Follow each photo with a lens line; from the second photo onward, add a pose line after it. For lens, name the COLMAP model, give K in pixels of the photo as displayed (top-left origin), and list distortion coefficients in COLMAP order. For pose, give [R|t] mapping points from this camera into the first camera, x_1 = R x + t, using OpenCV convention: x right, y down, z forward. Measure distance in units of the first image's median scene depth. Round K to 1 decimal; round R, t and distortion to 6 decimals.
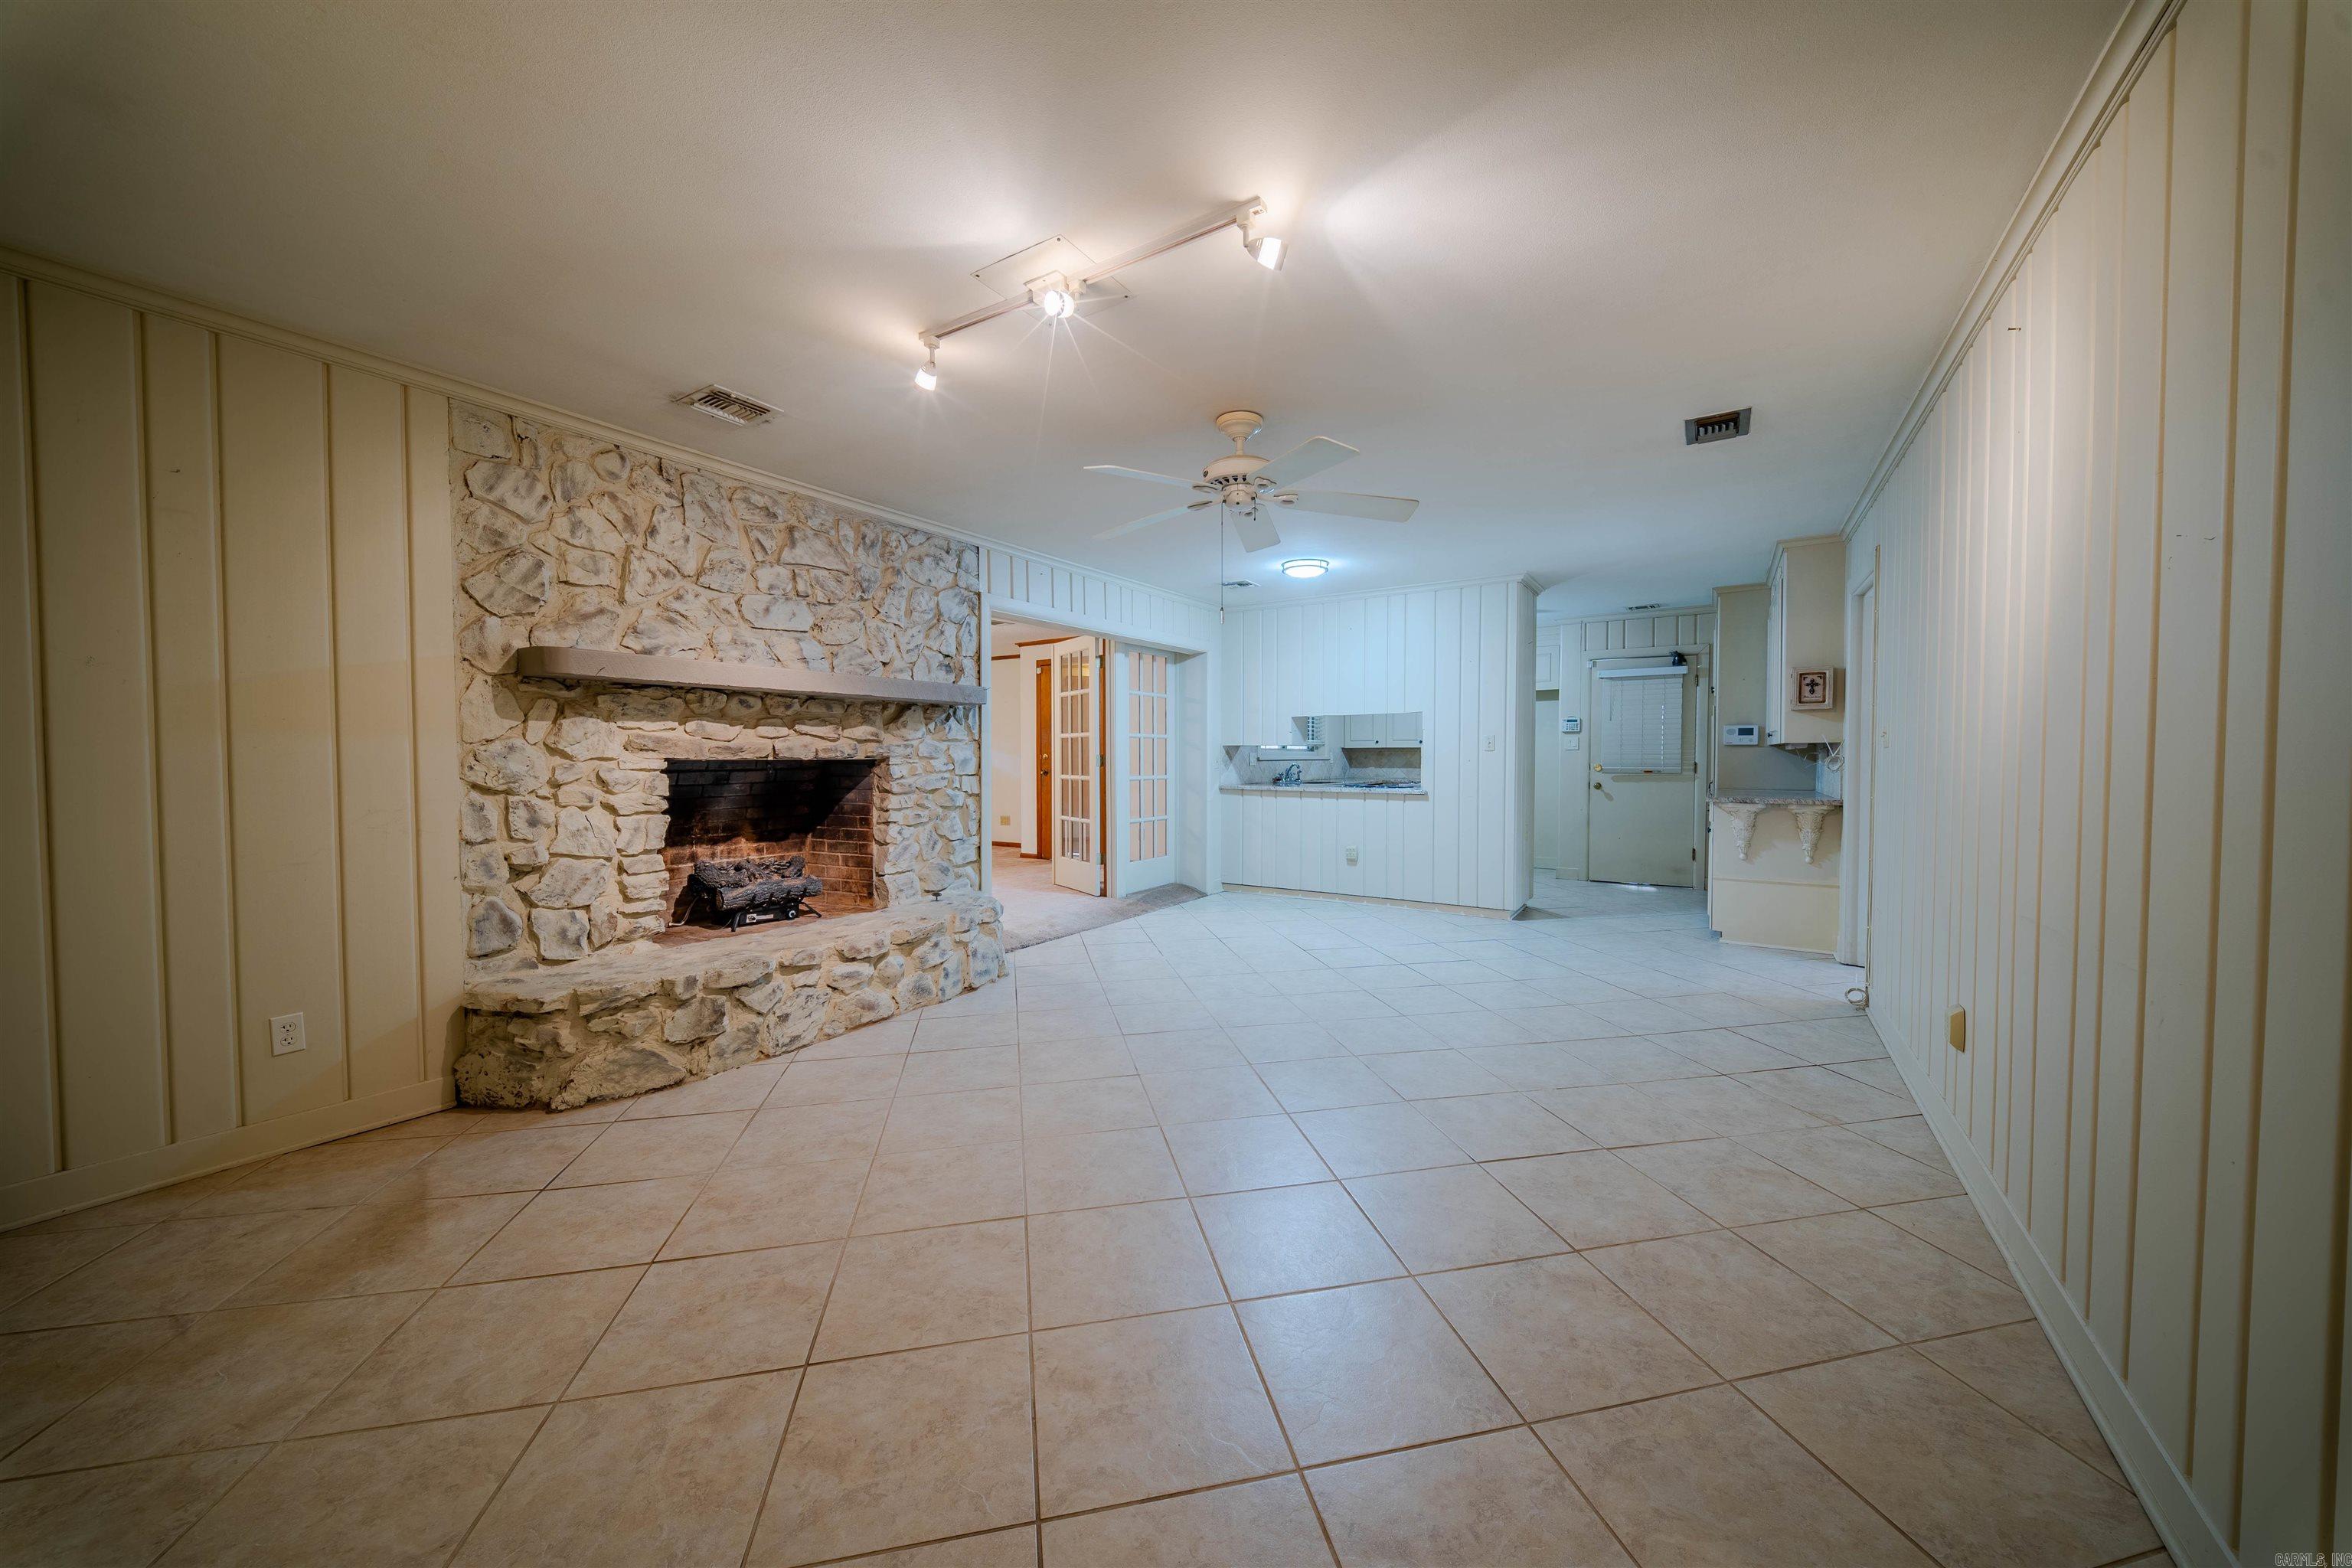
lens RADIAL K [[822.1, 0, 1179.6], [0, 822.1, 782.6], [0, 0, 1]] dist [-0.002911, -0.001474]
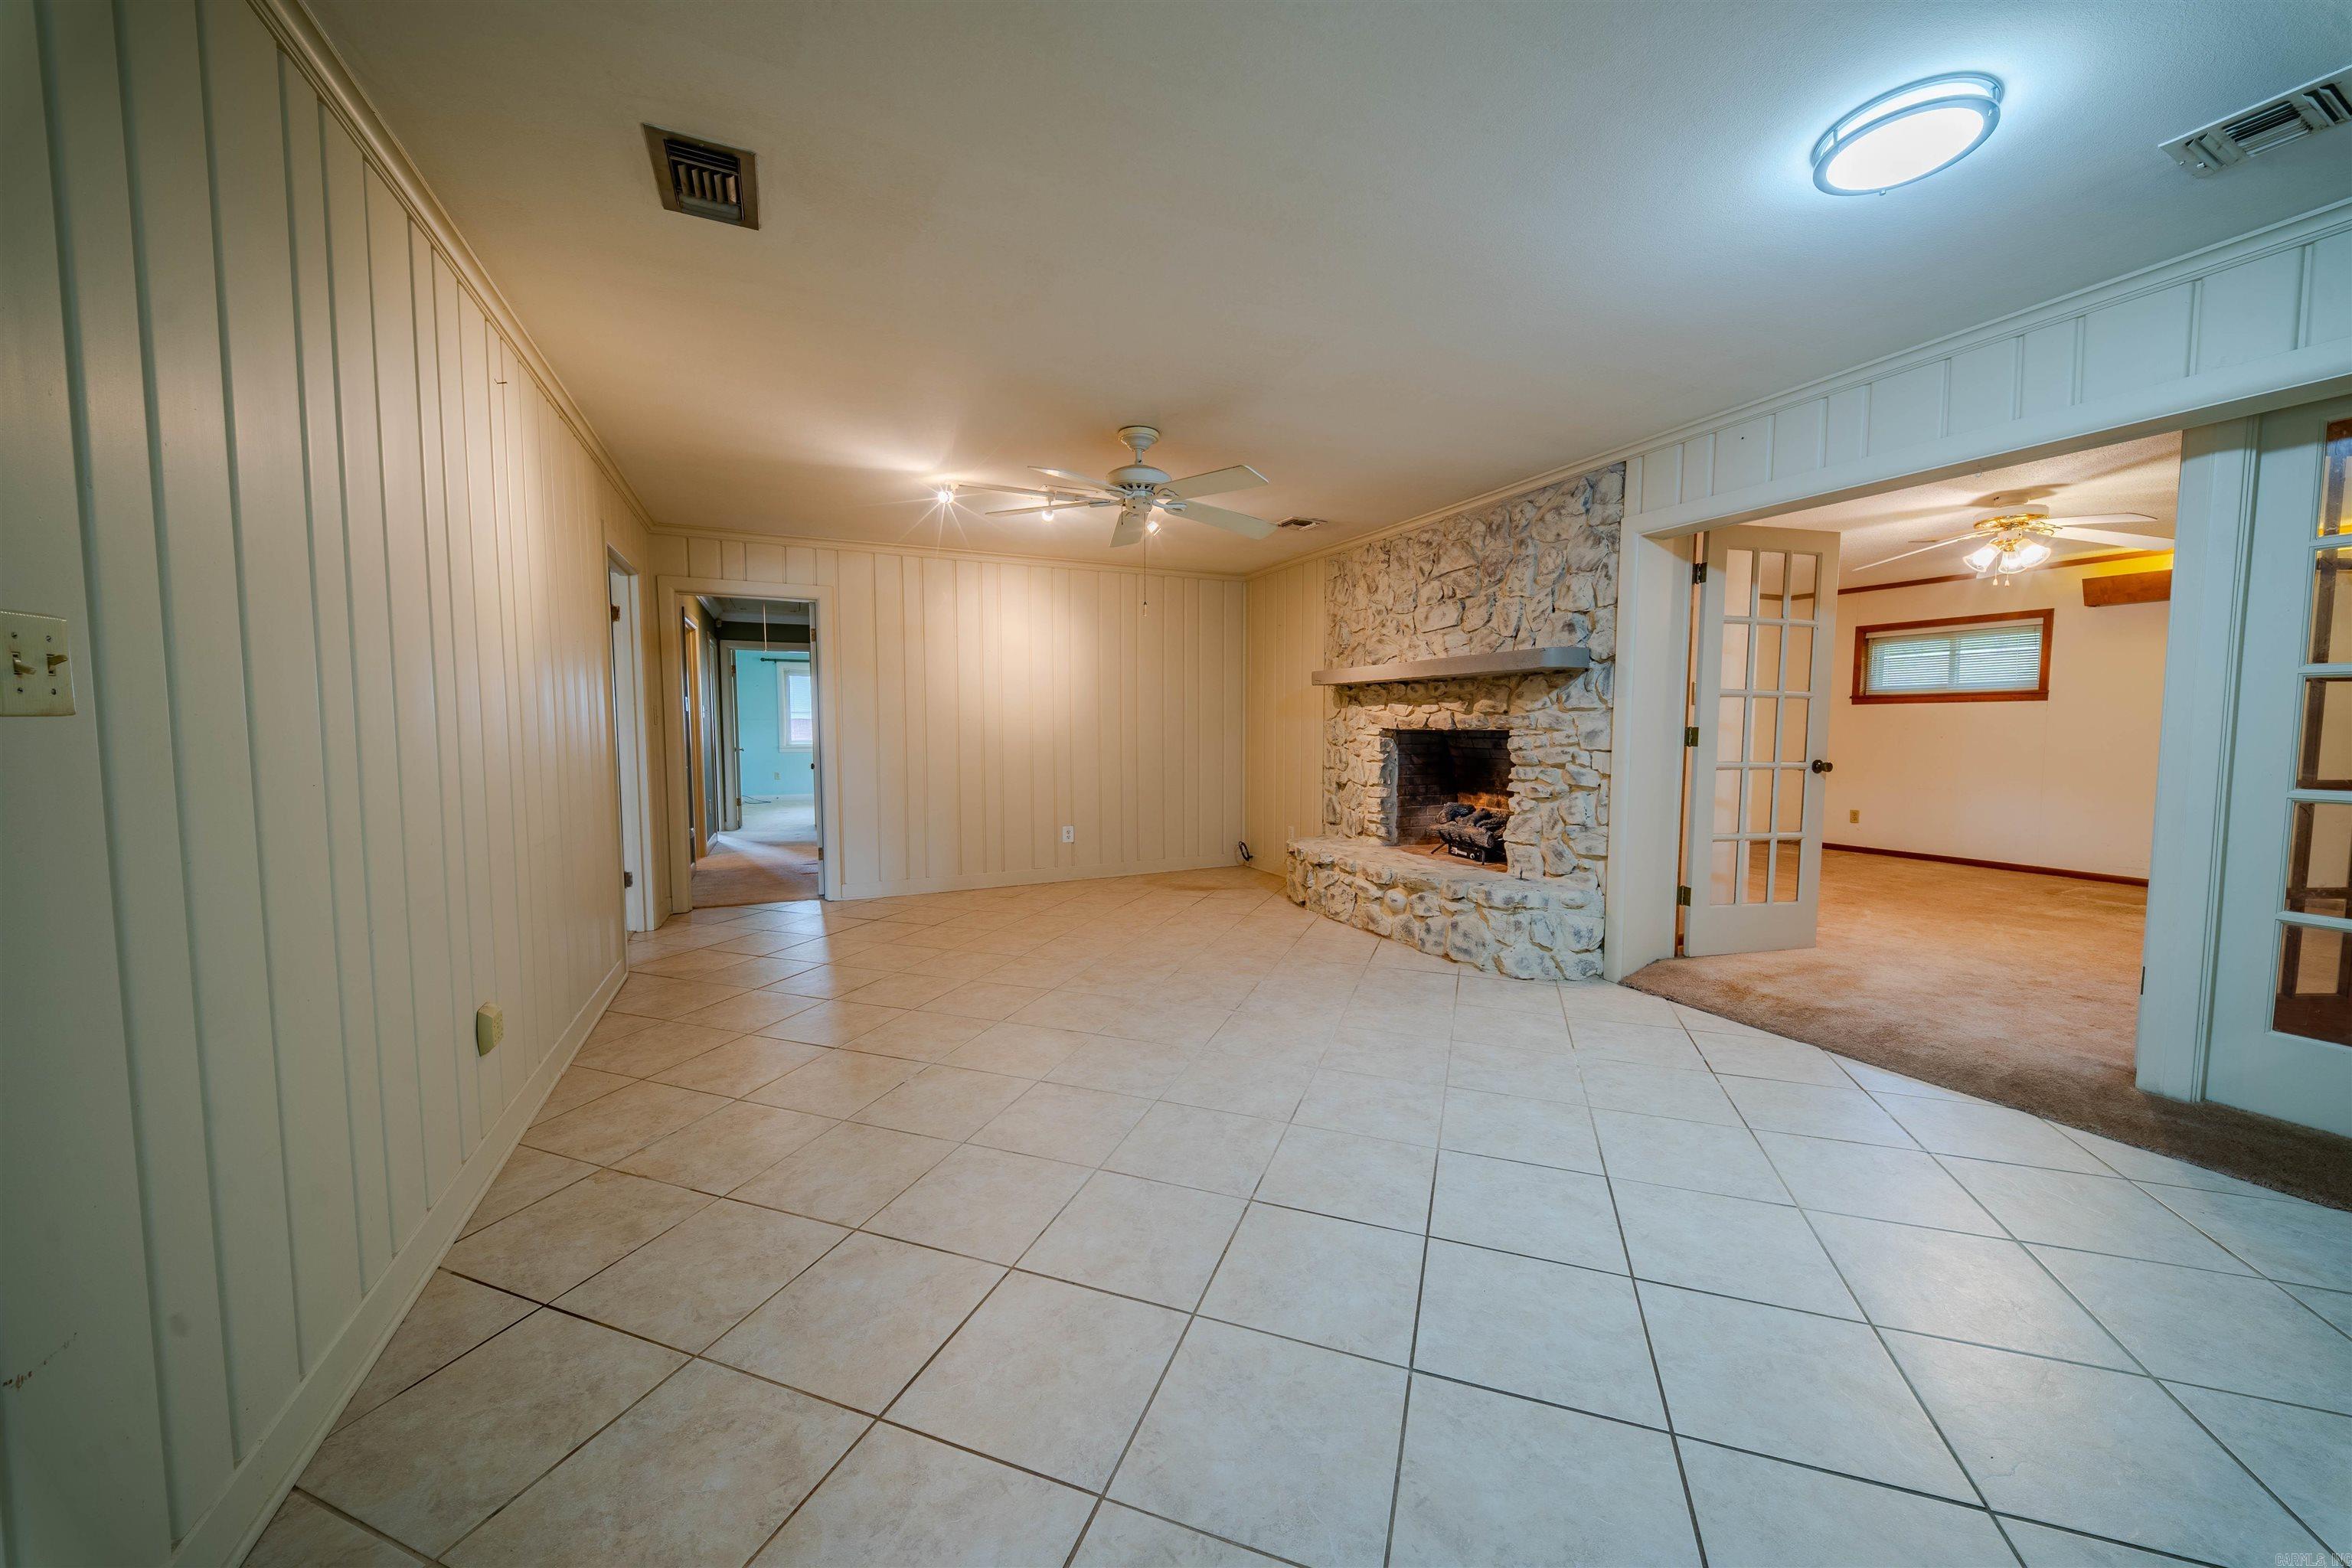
lens RADIAL K [[822.1, 0, 1178.4], [0, 822.1, 779.2], [0, 0, 1]] dist [-0.002911, -0.001474]
pose [[-0.538866, 0.047423, -0.841056, 0.800833], [-0.033617, 0.996408, 0.077721, -0.035902], [0.841720, 0.070155, -0.535336, 1.309298]]
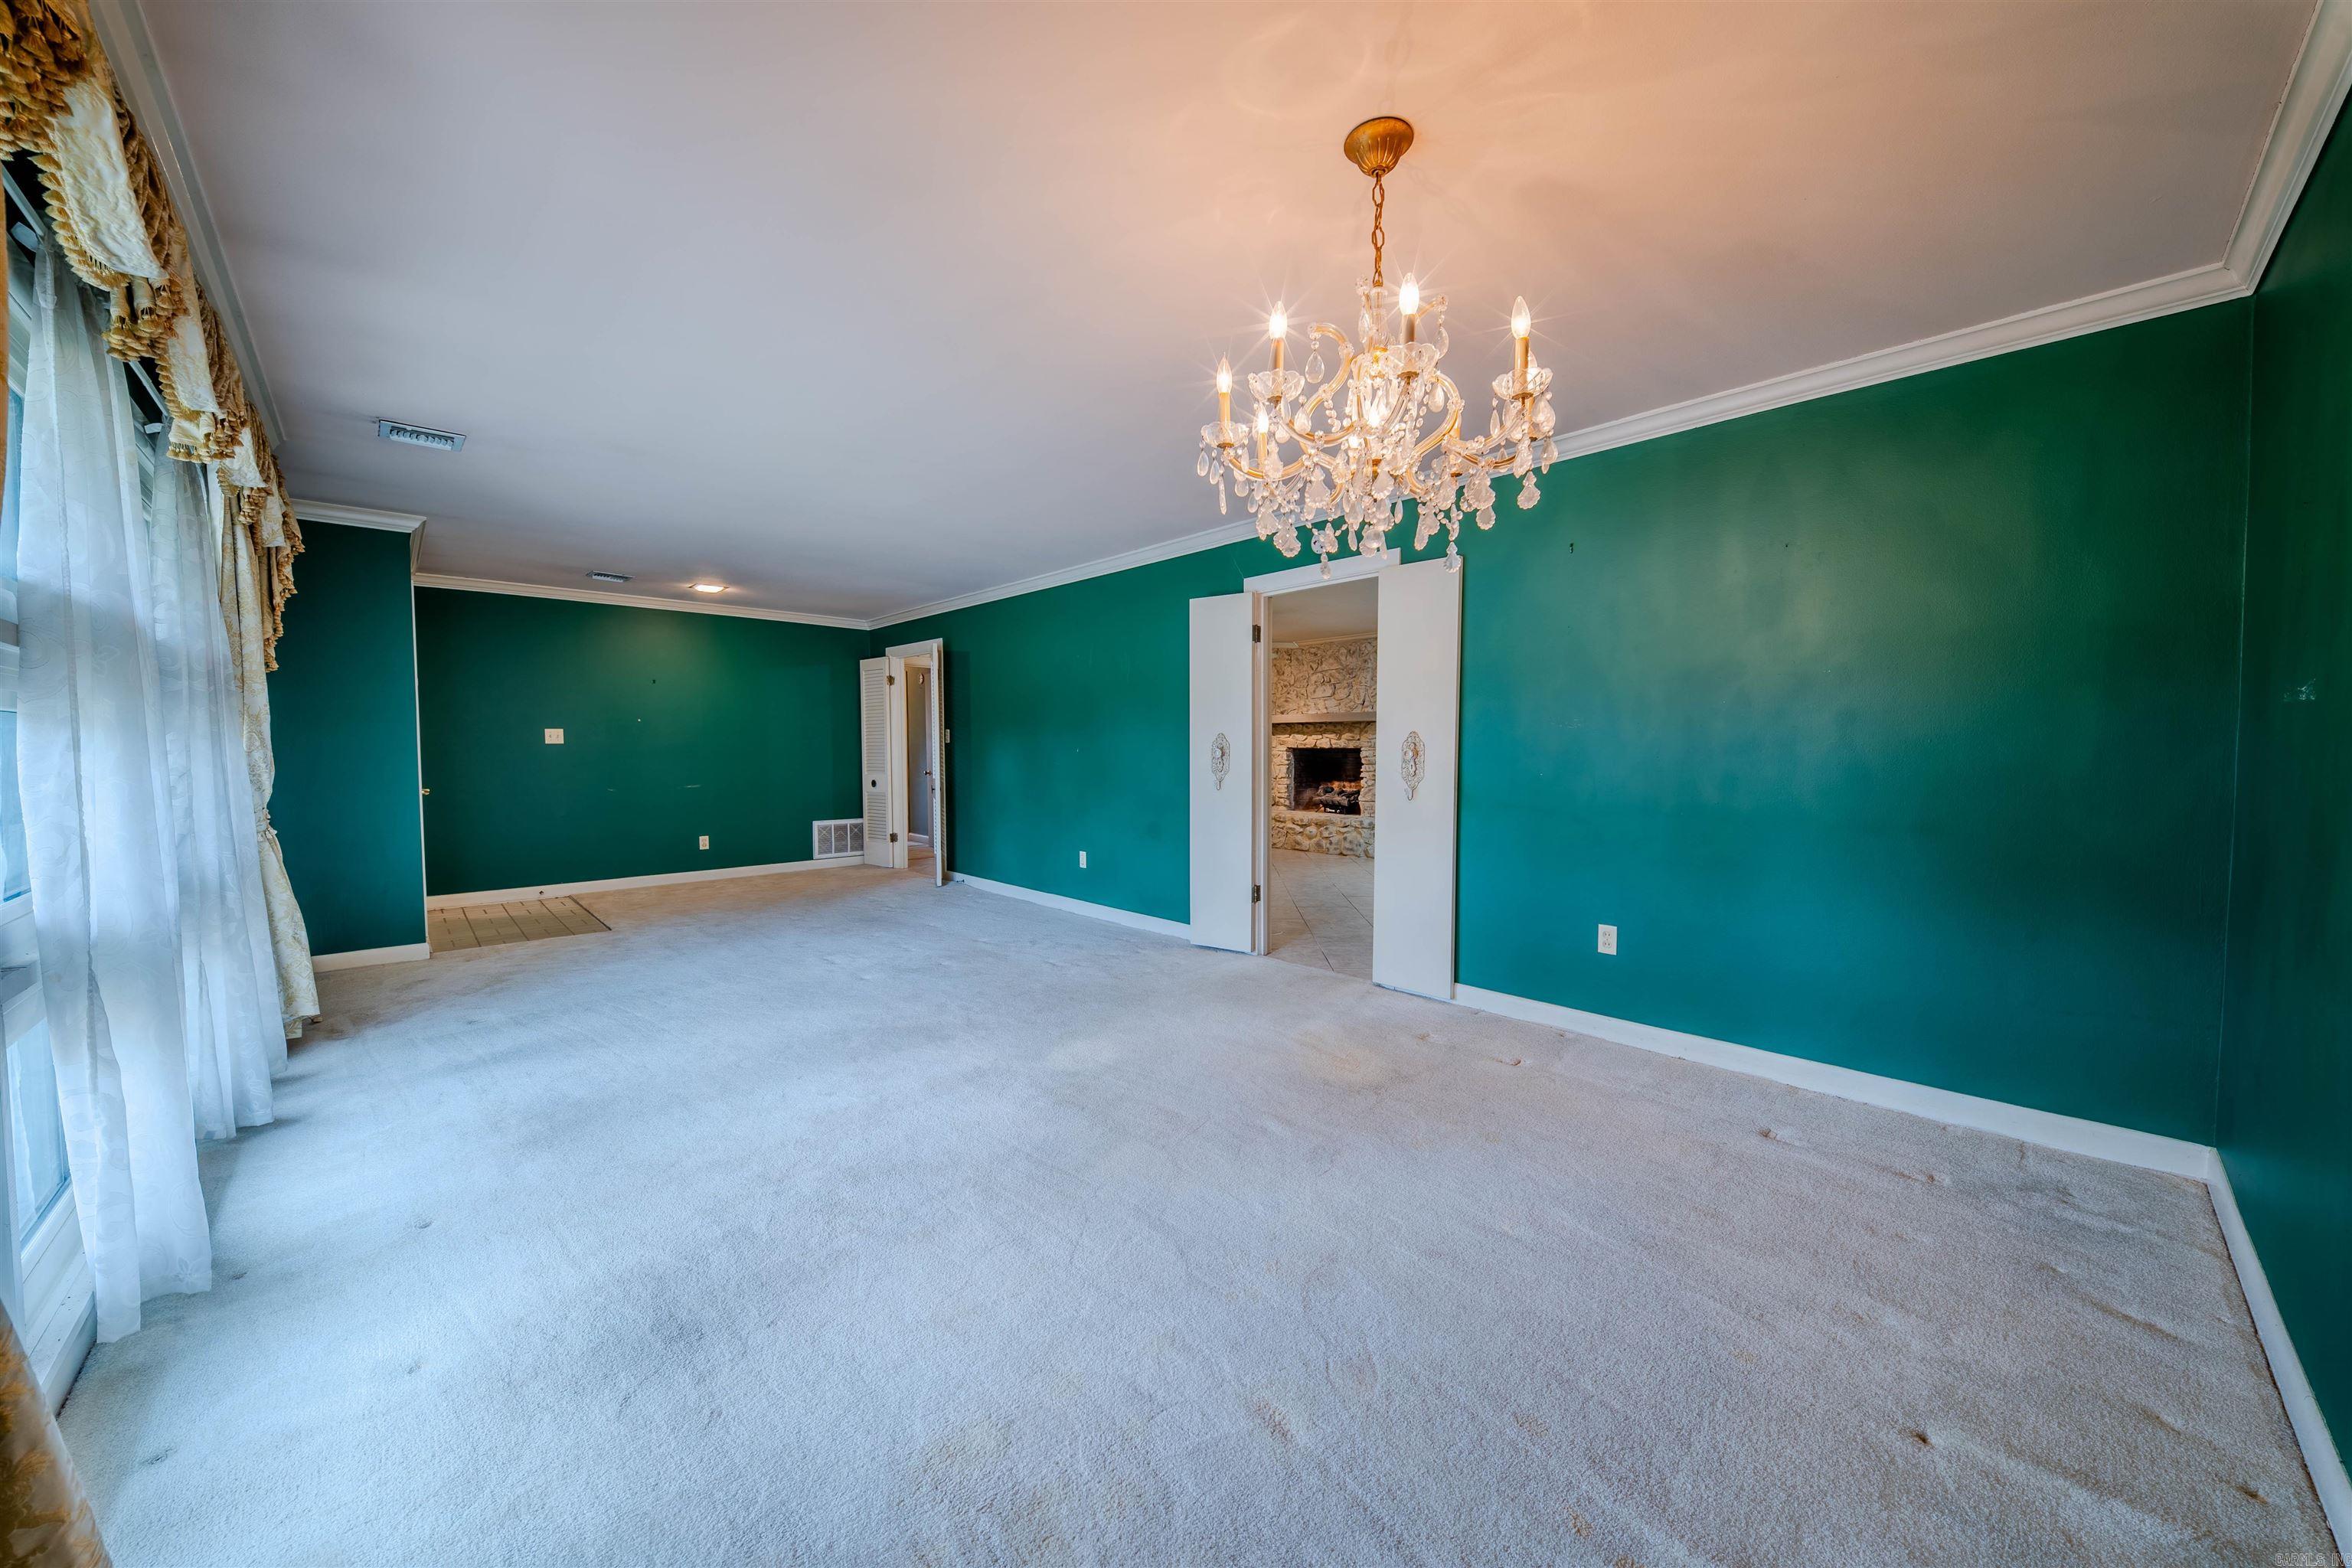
lens RADIAL K [[822.1, 0, 1176.7], [0, 822.1, 783.5], [0, 0, 1]] dist [-0.002911, -0.001474]
pose [[-0.242336, 0.037993, -0.969448, 2.041736], [-0.036625, 0.998162, 0.048274, -0.024164], [0.969501, 0.047204, -0.240500, 1.145348]]
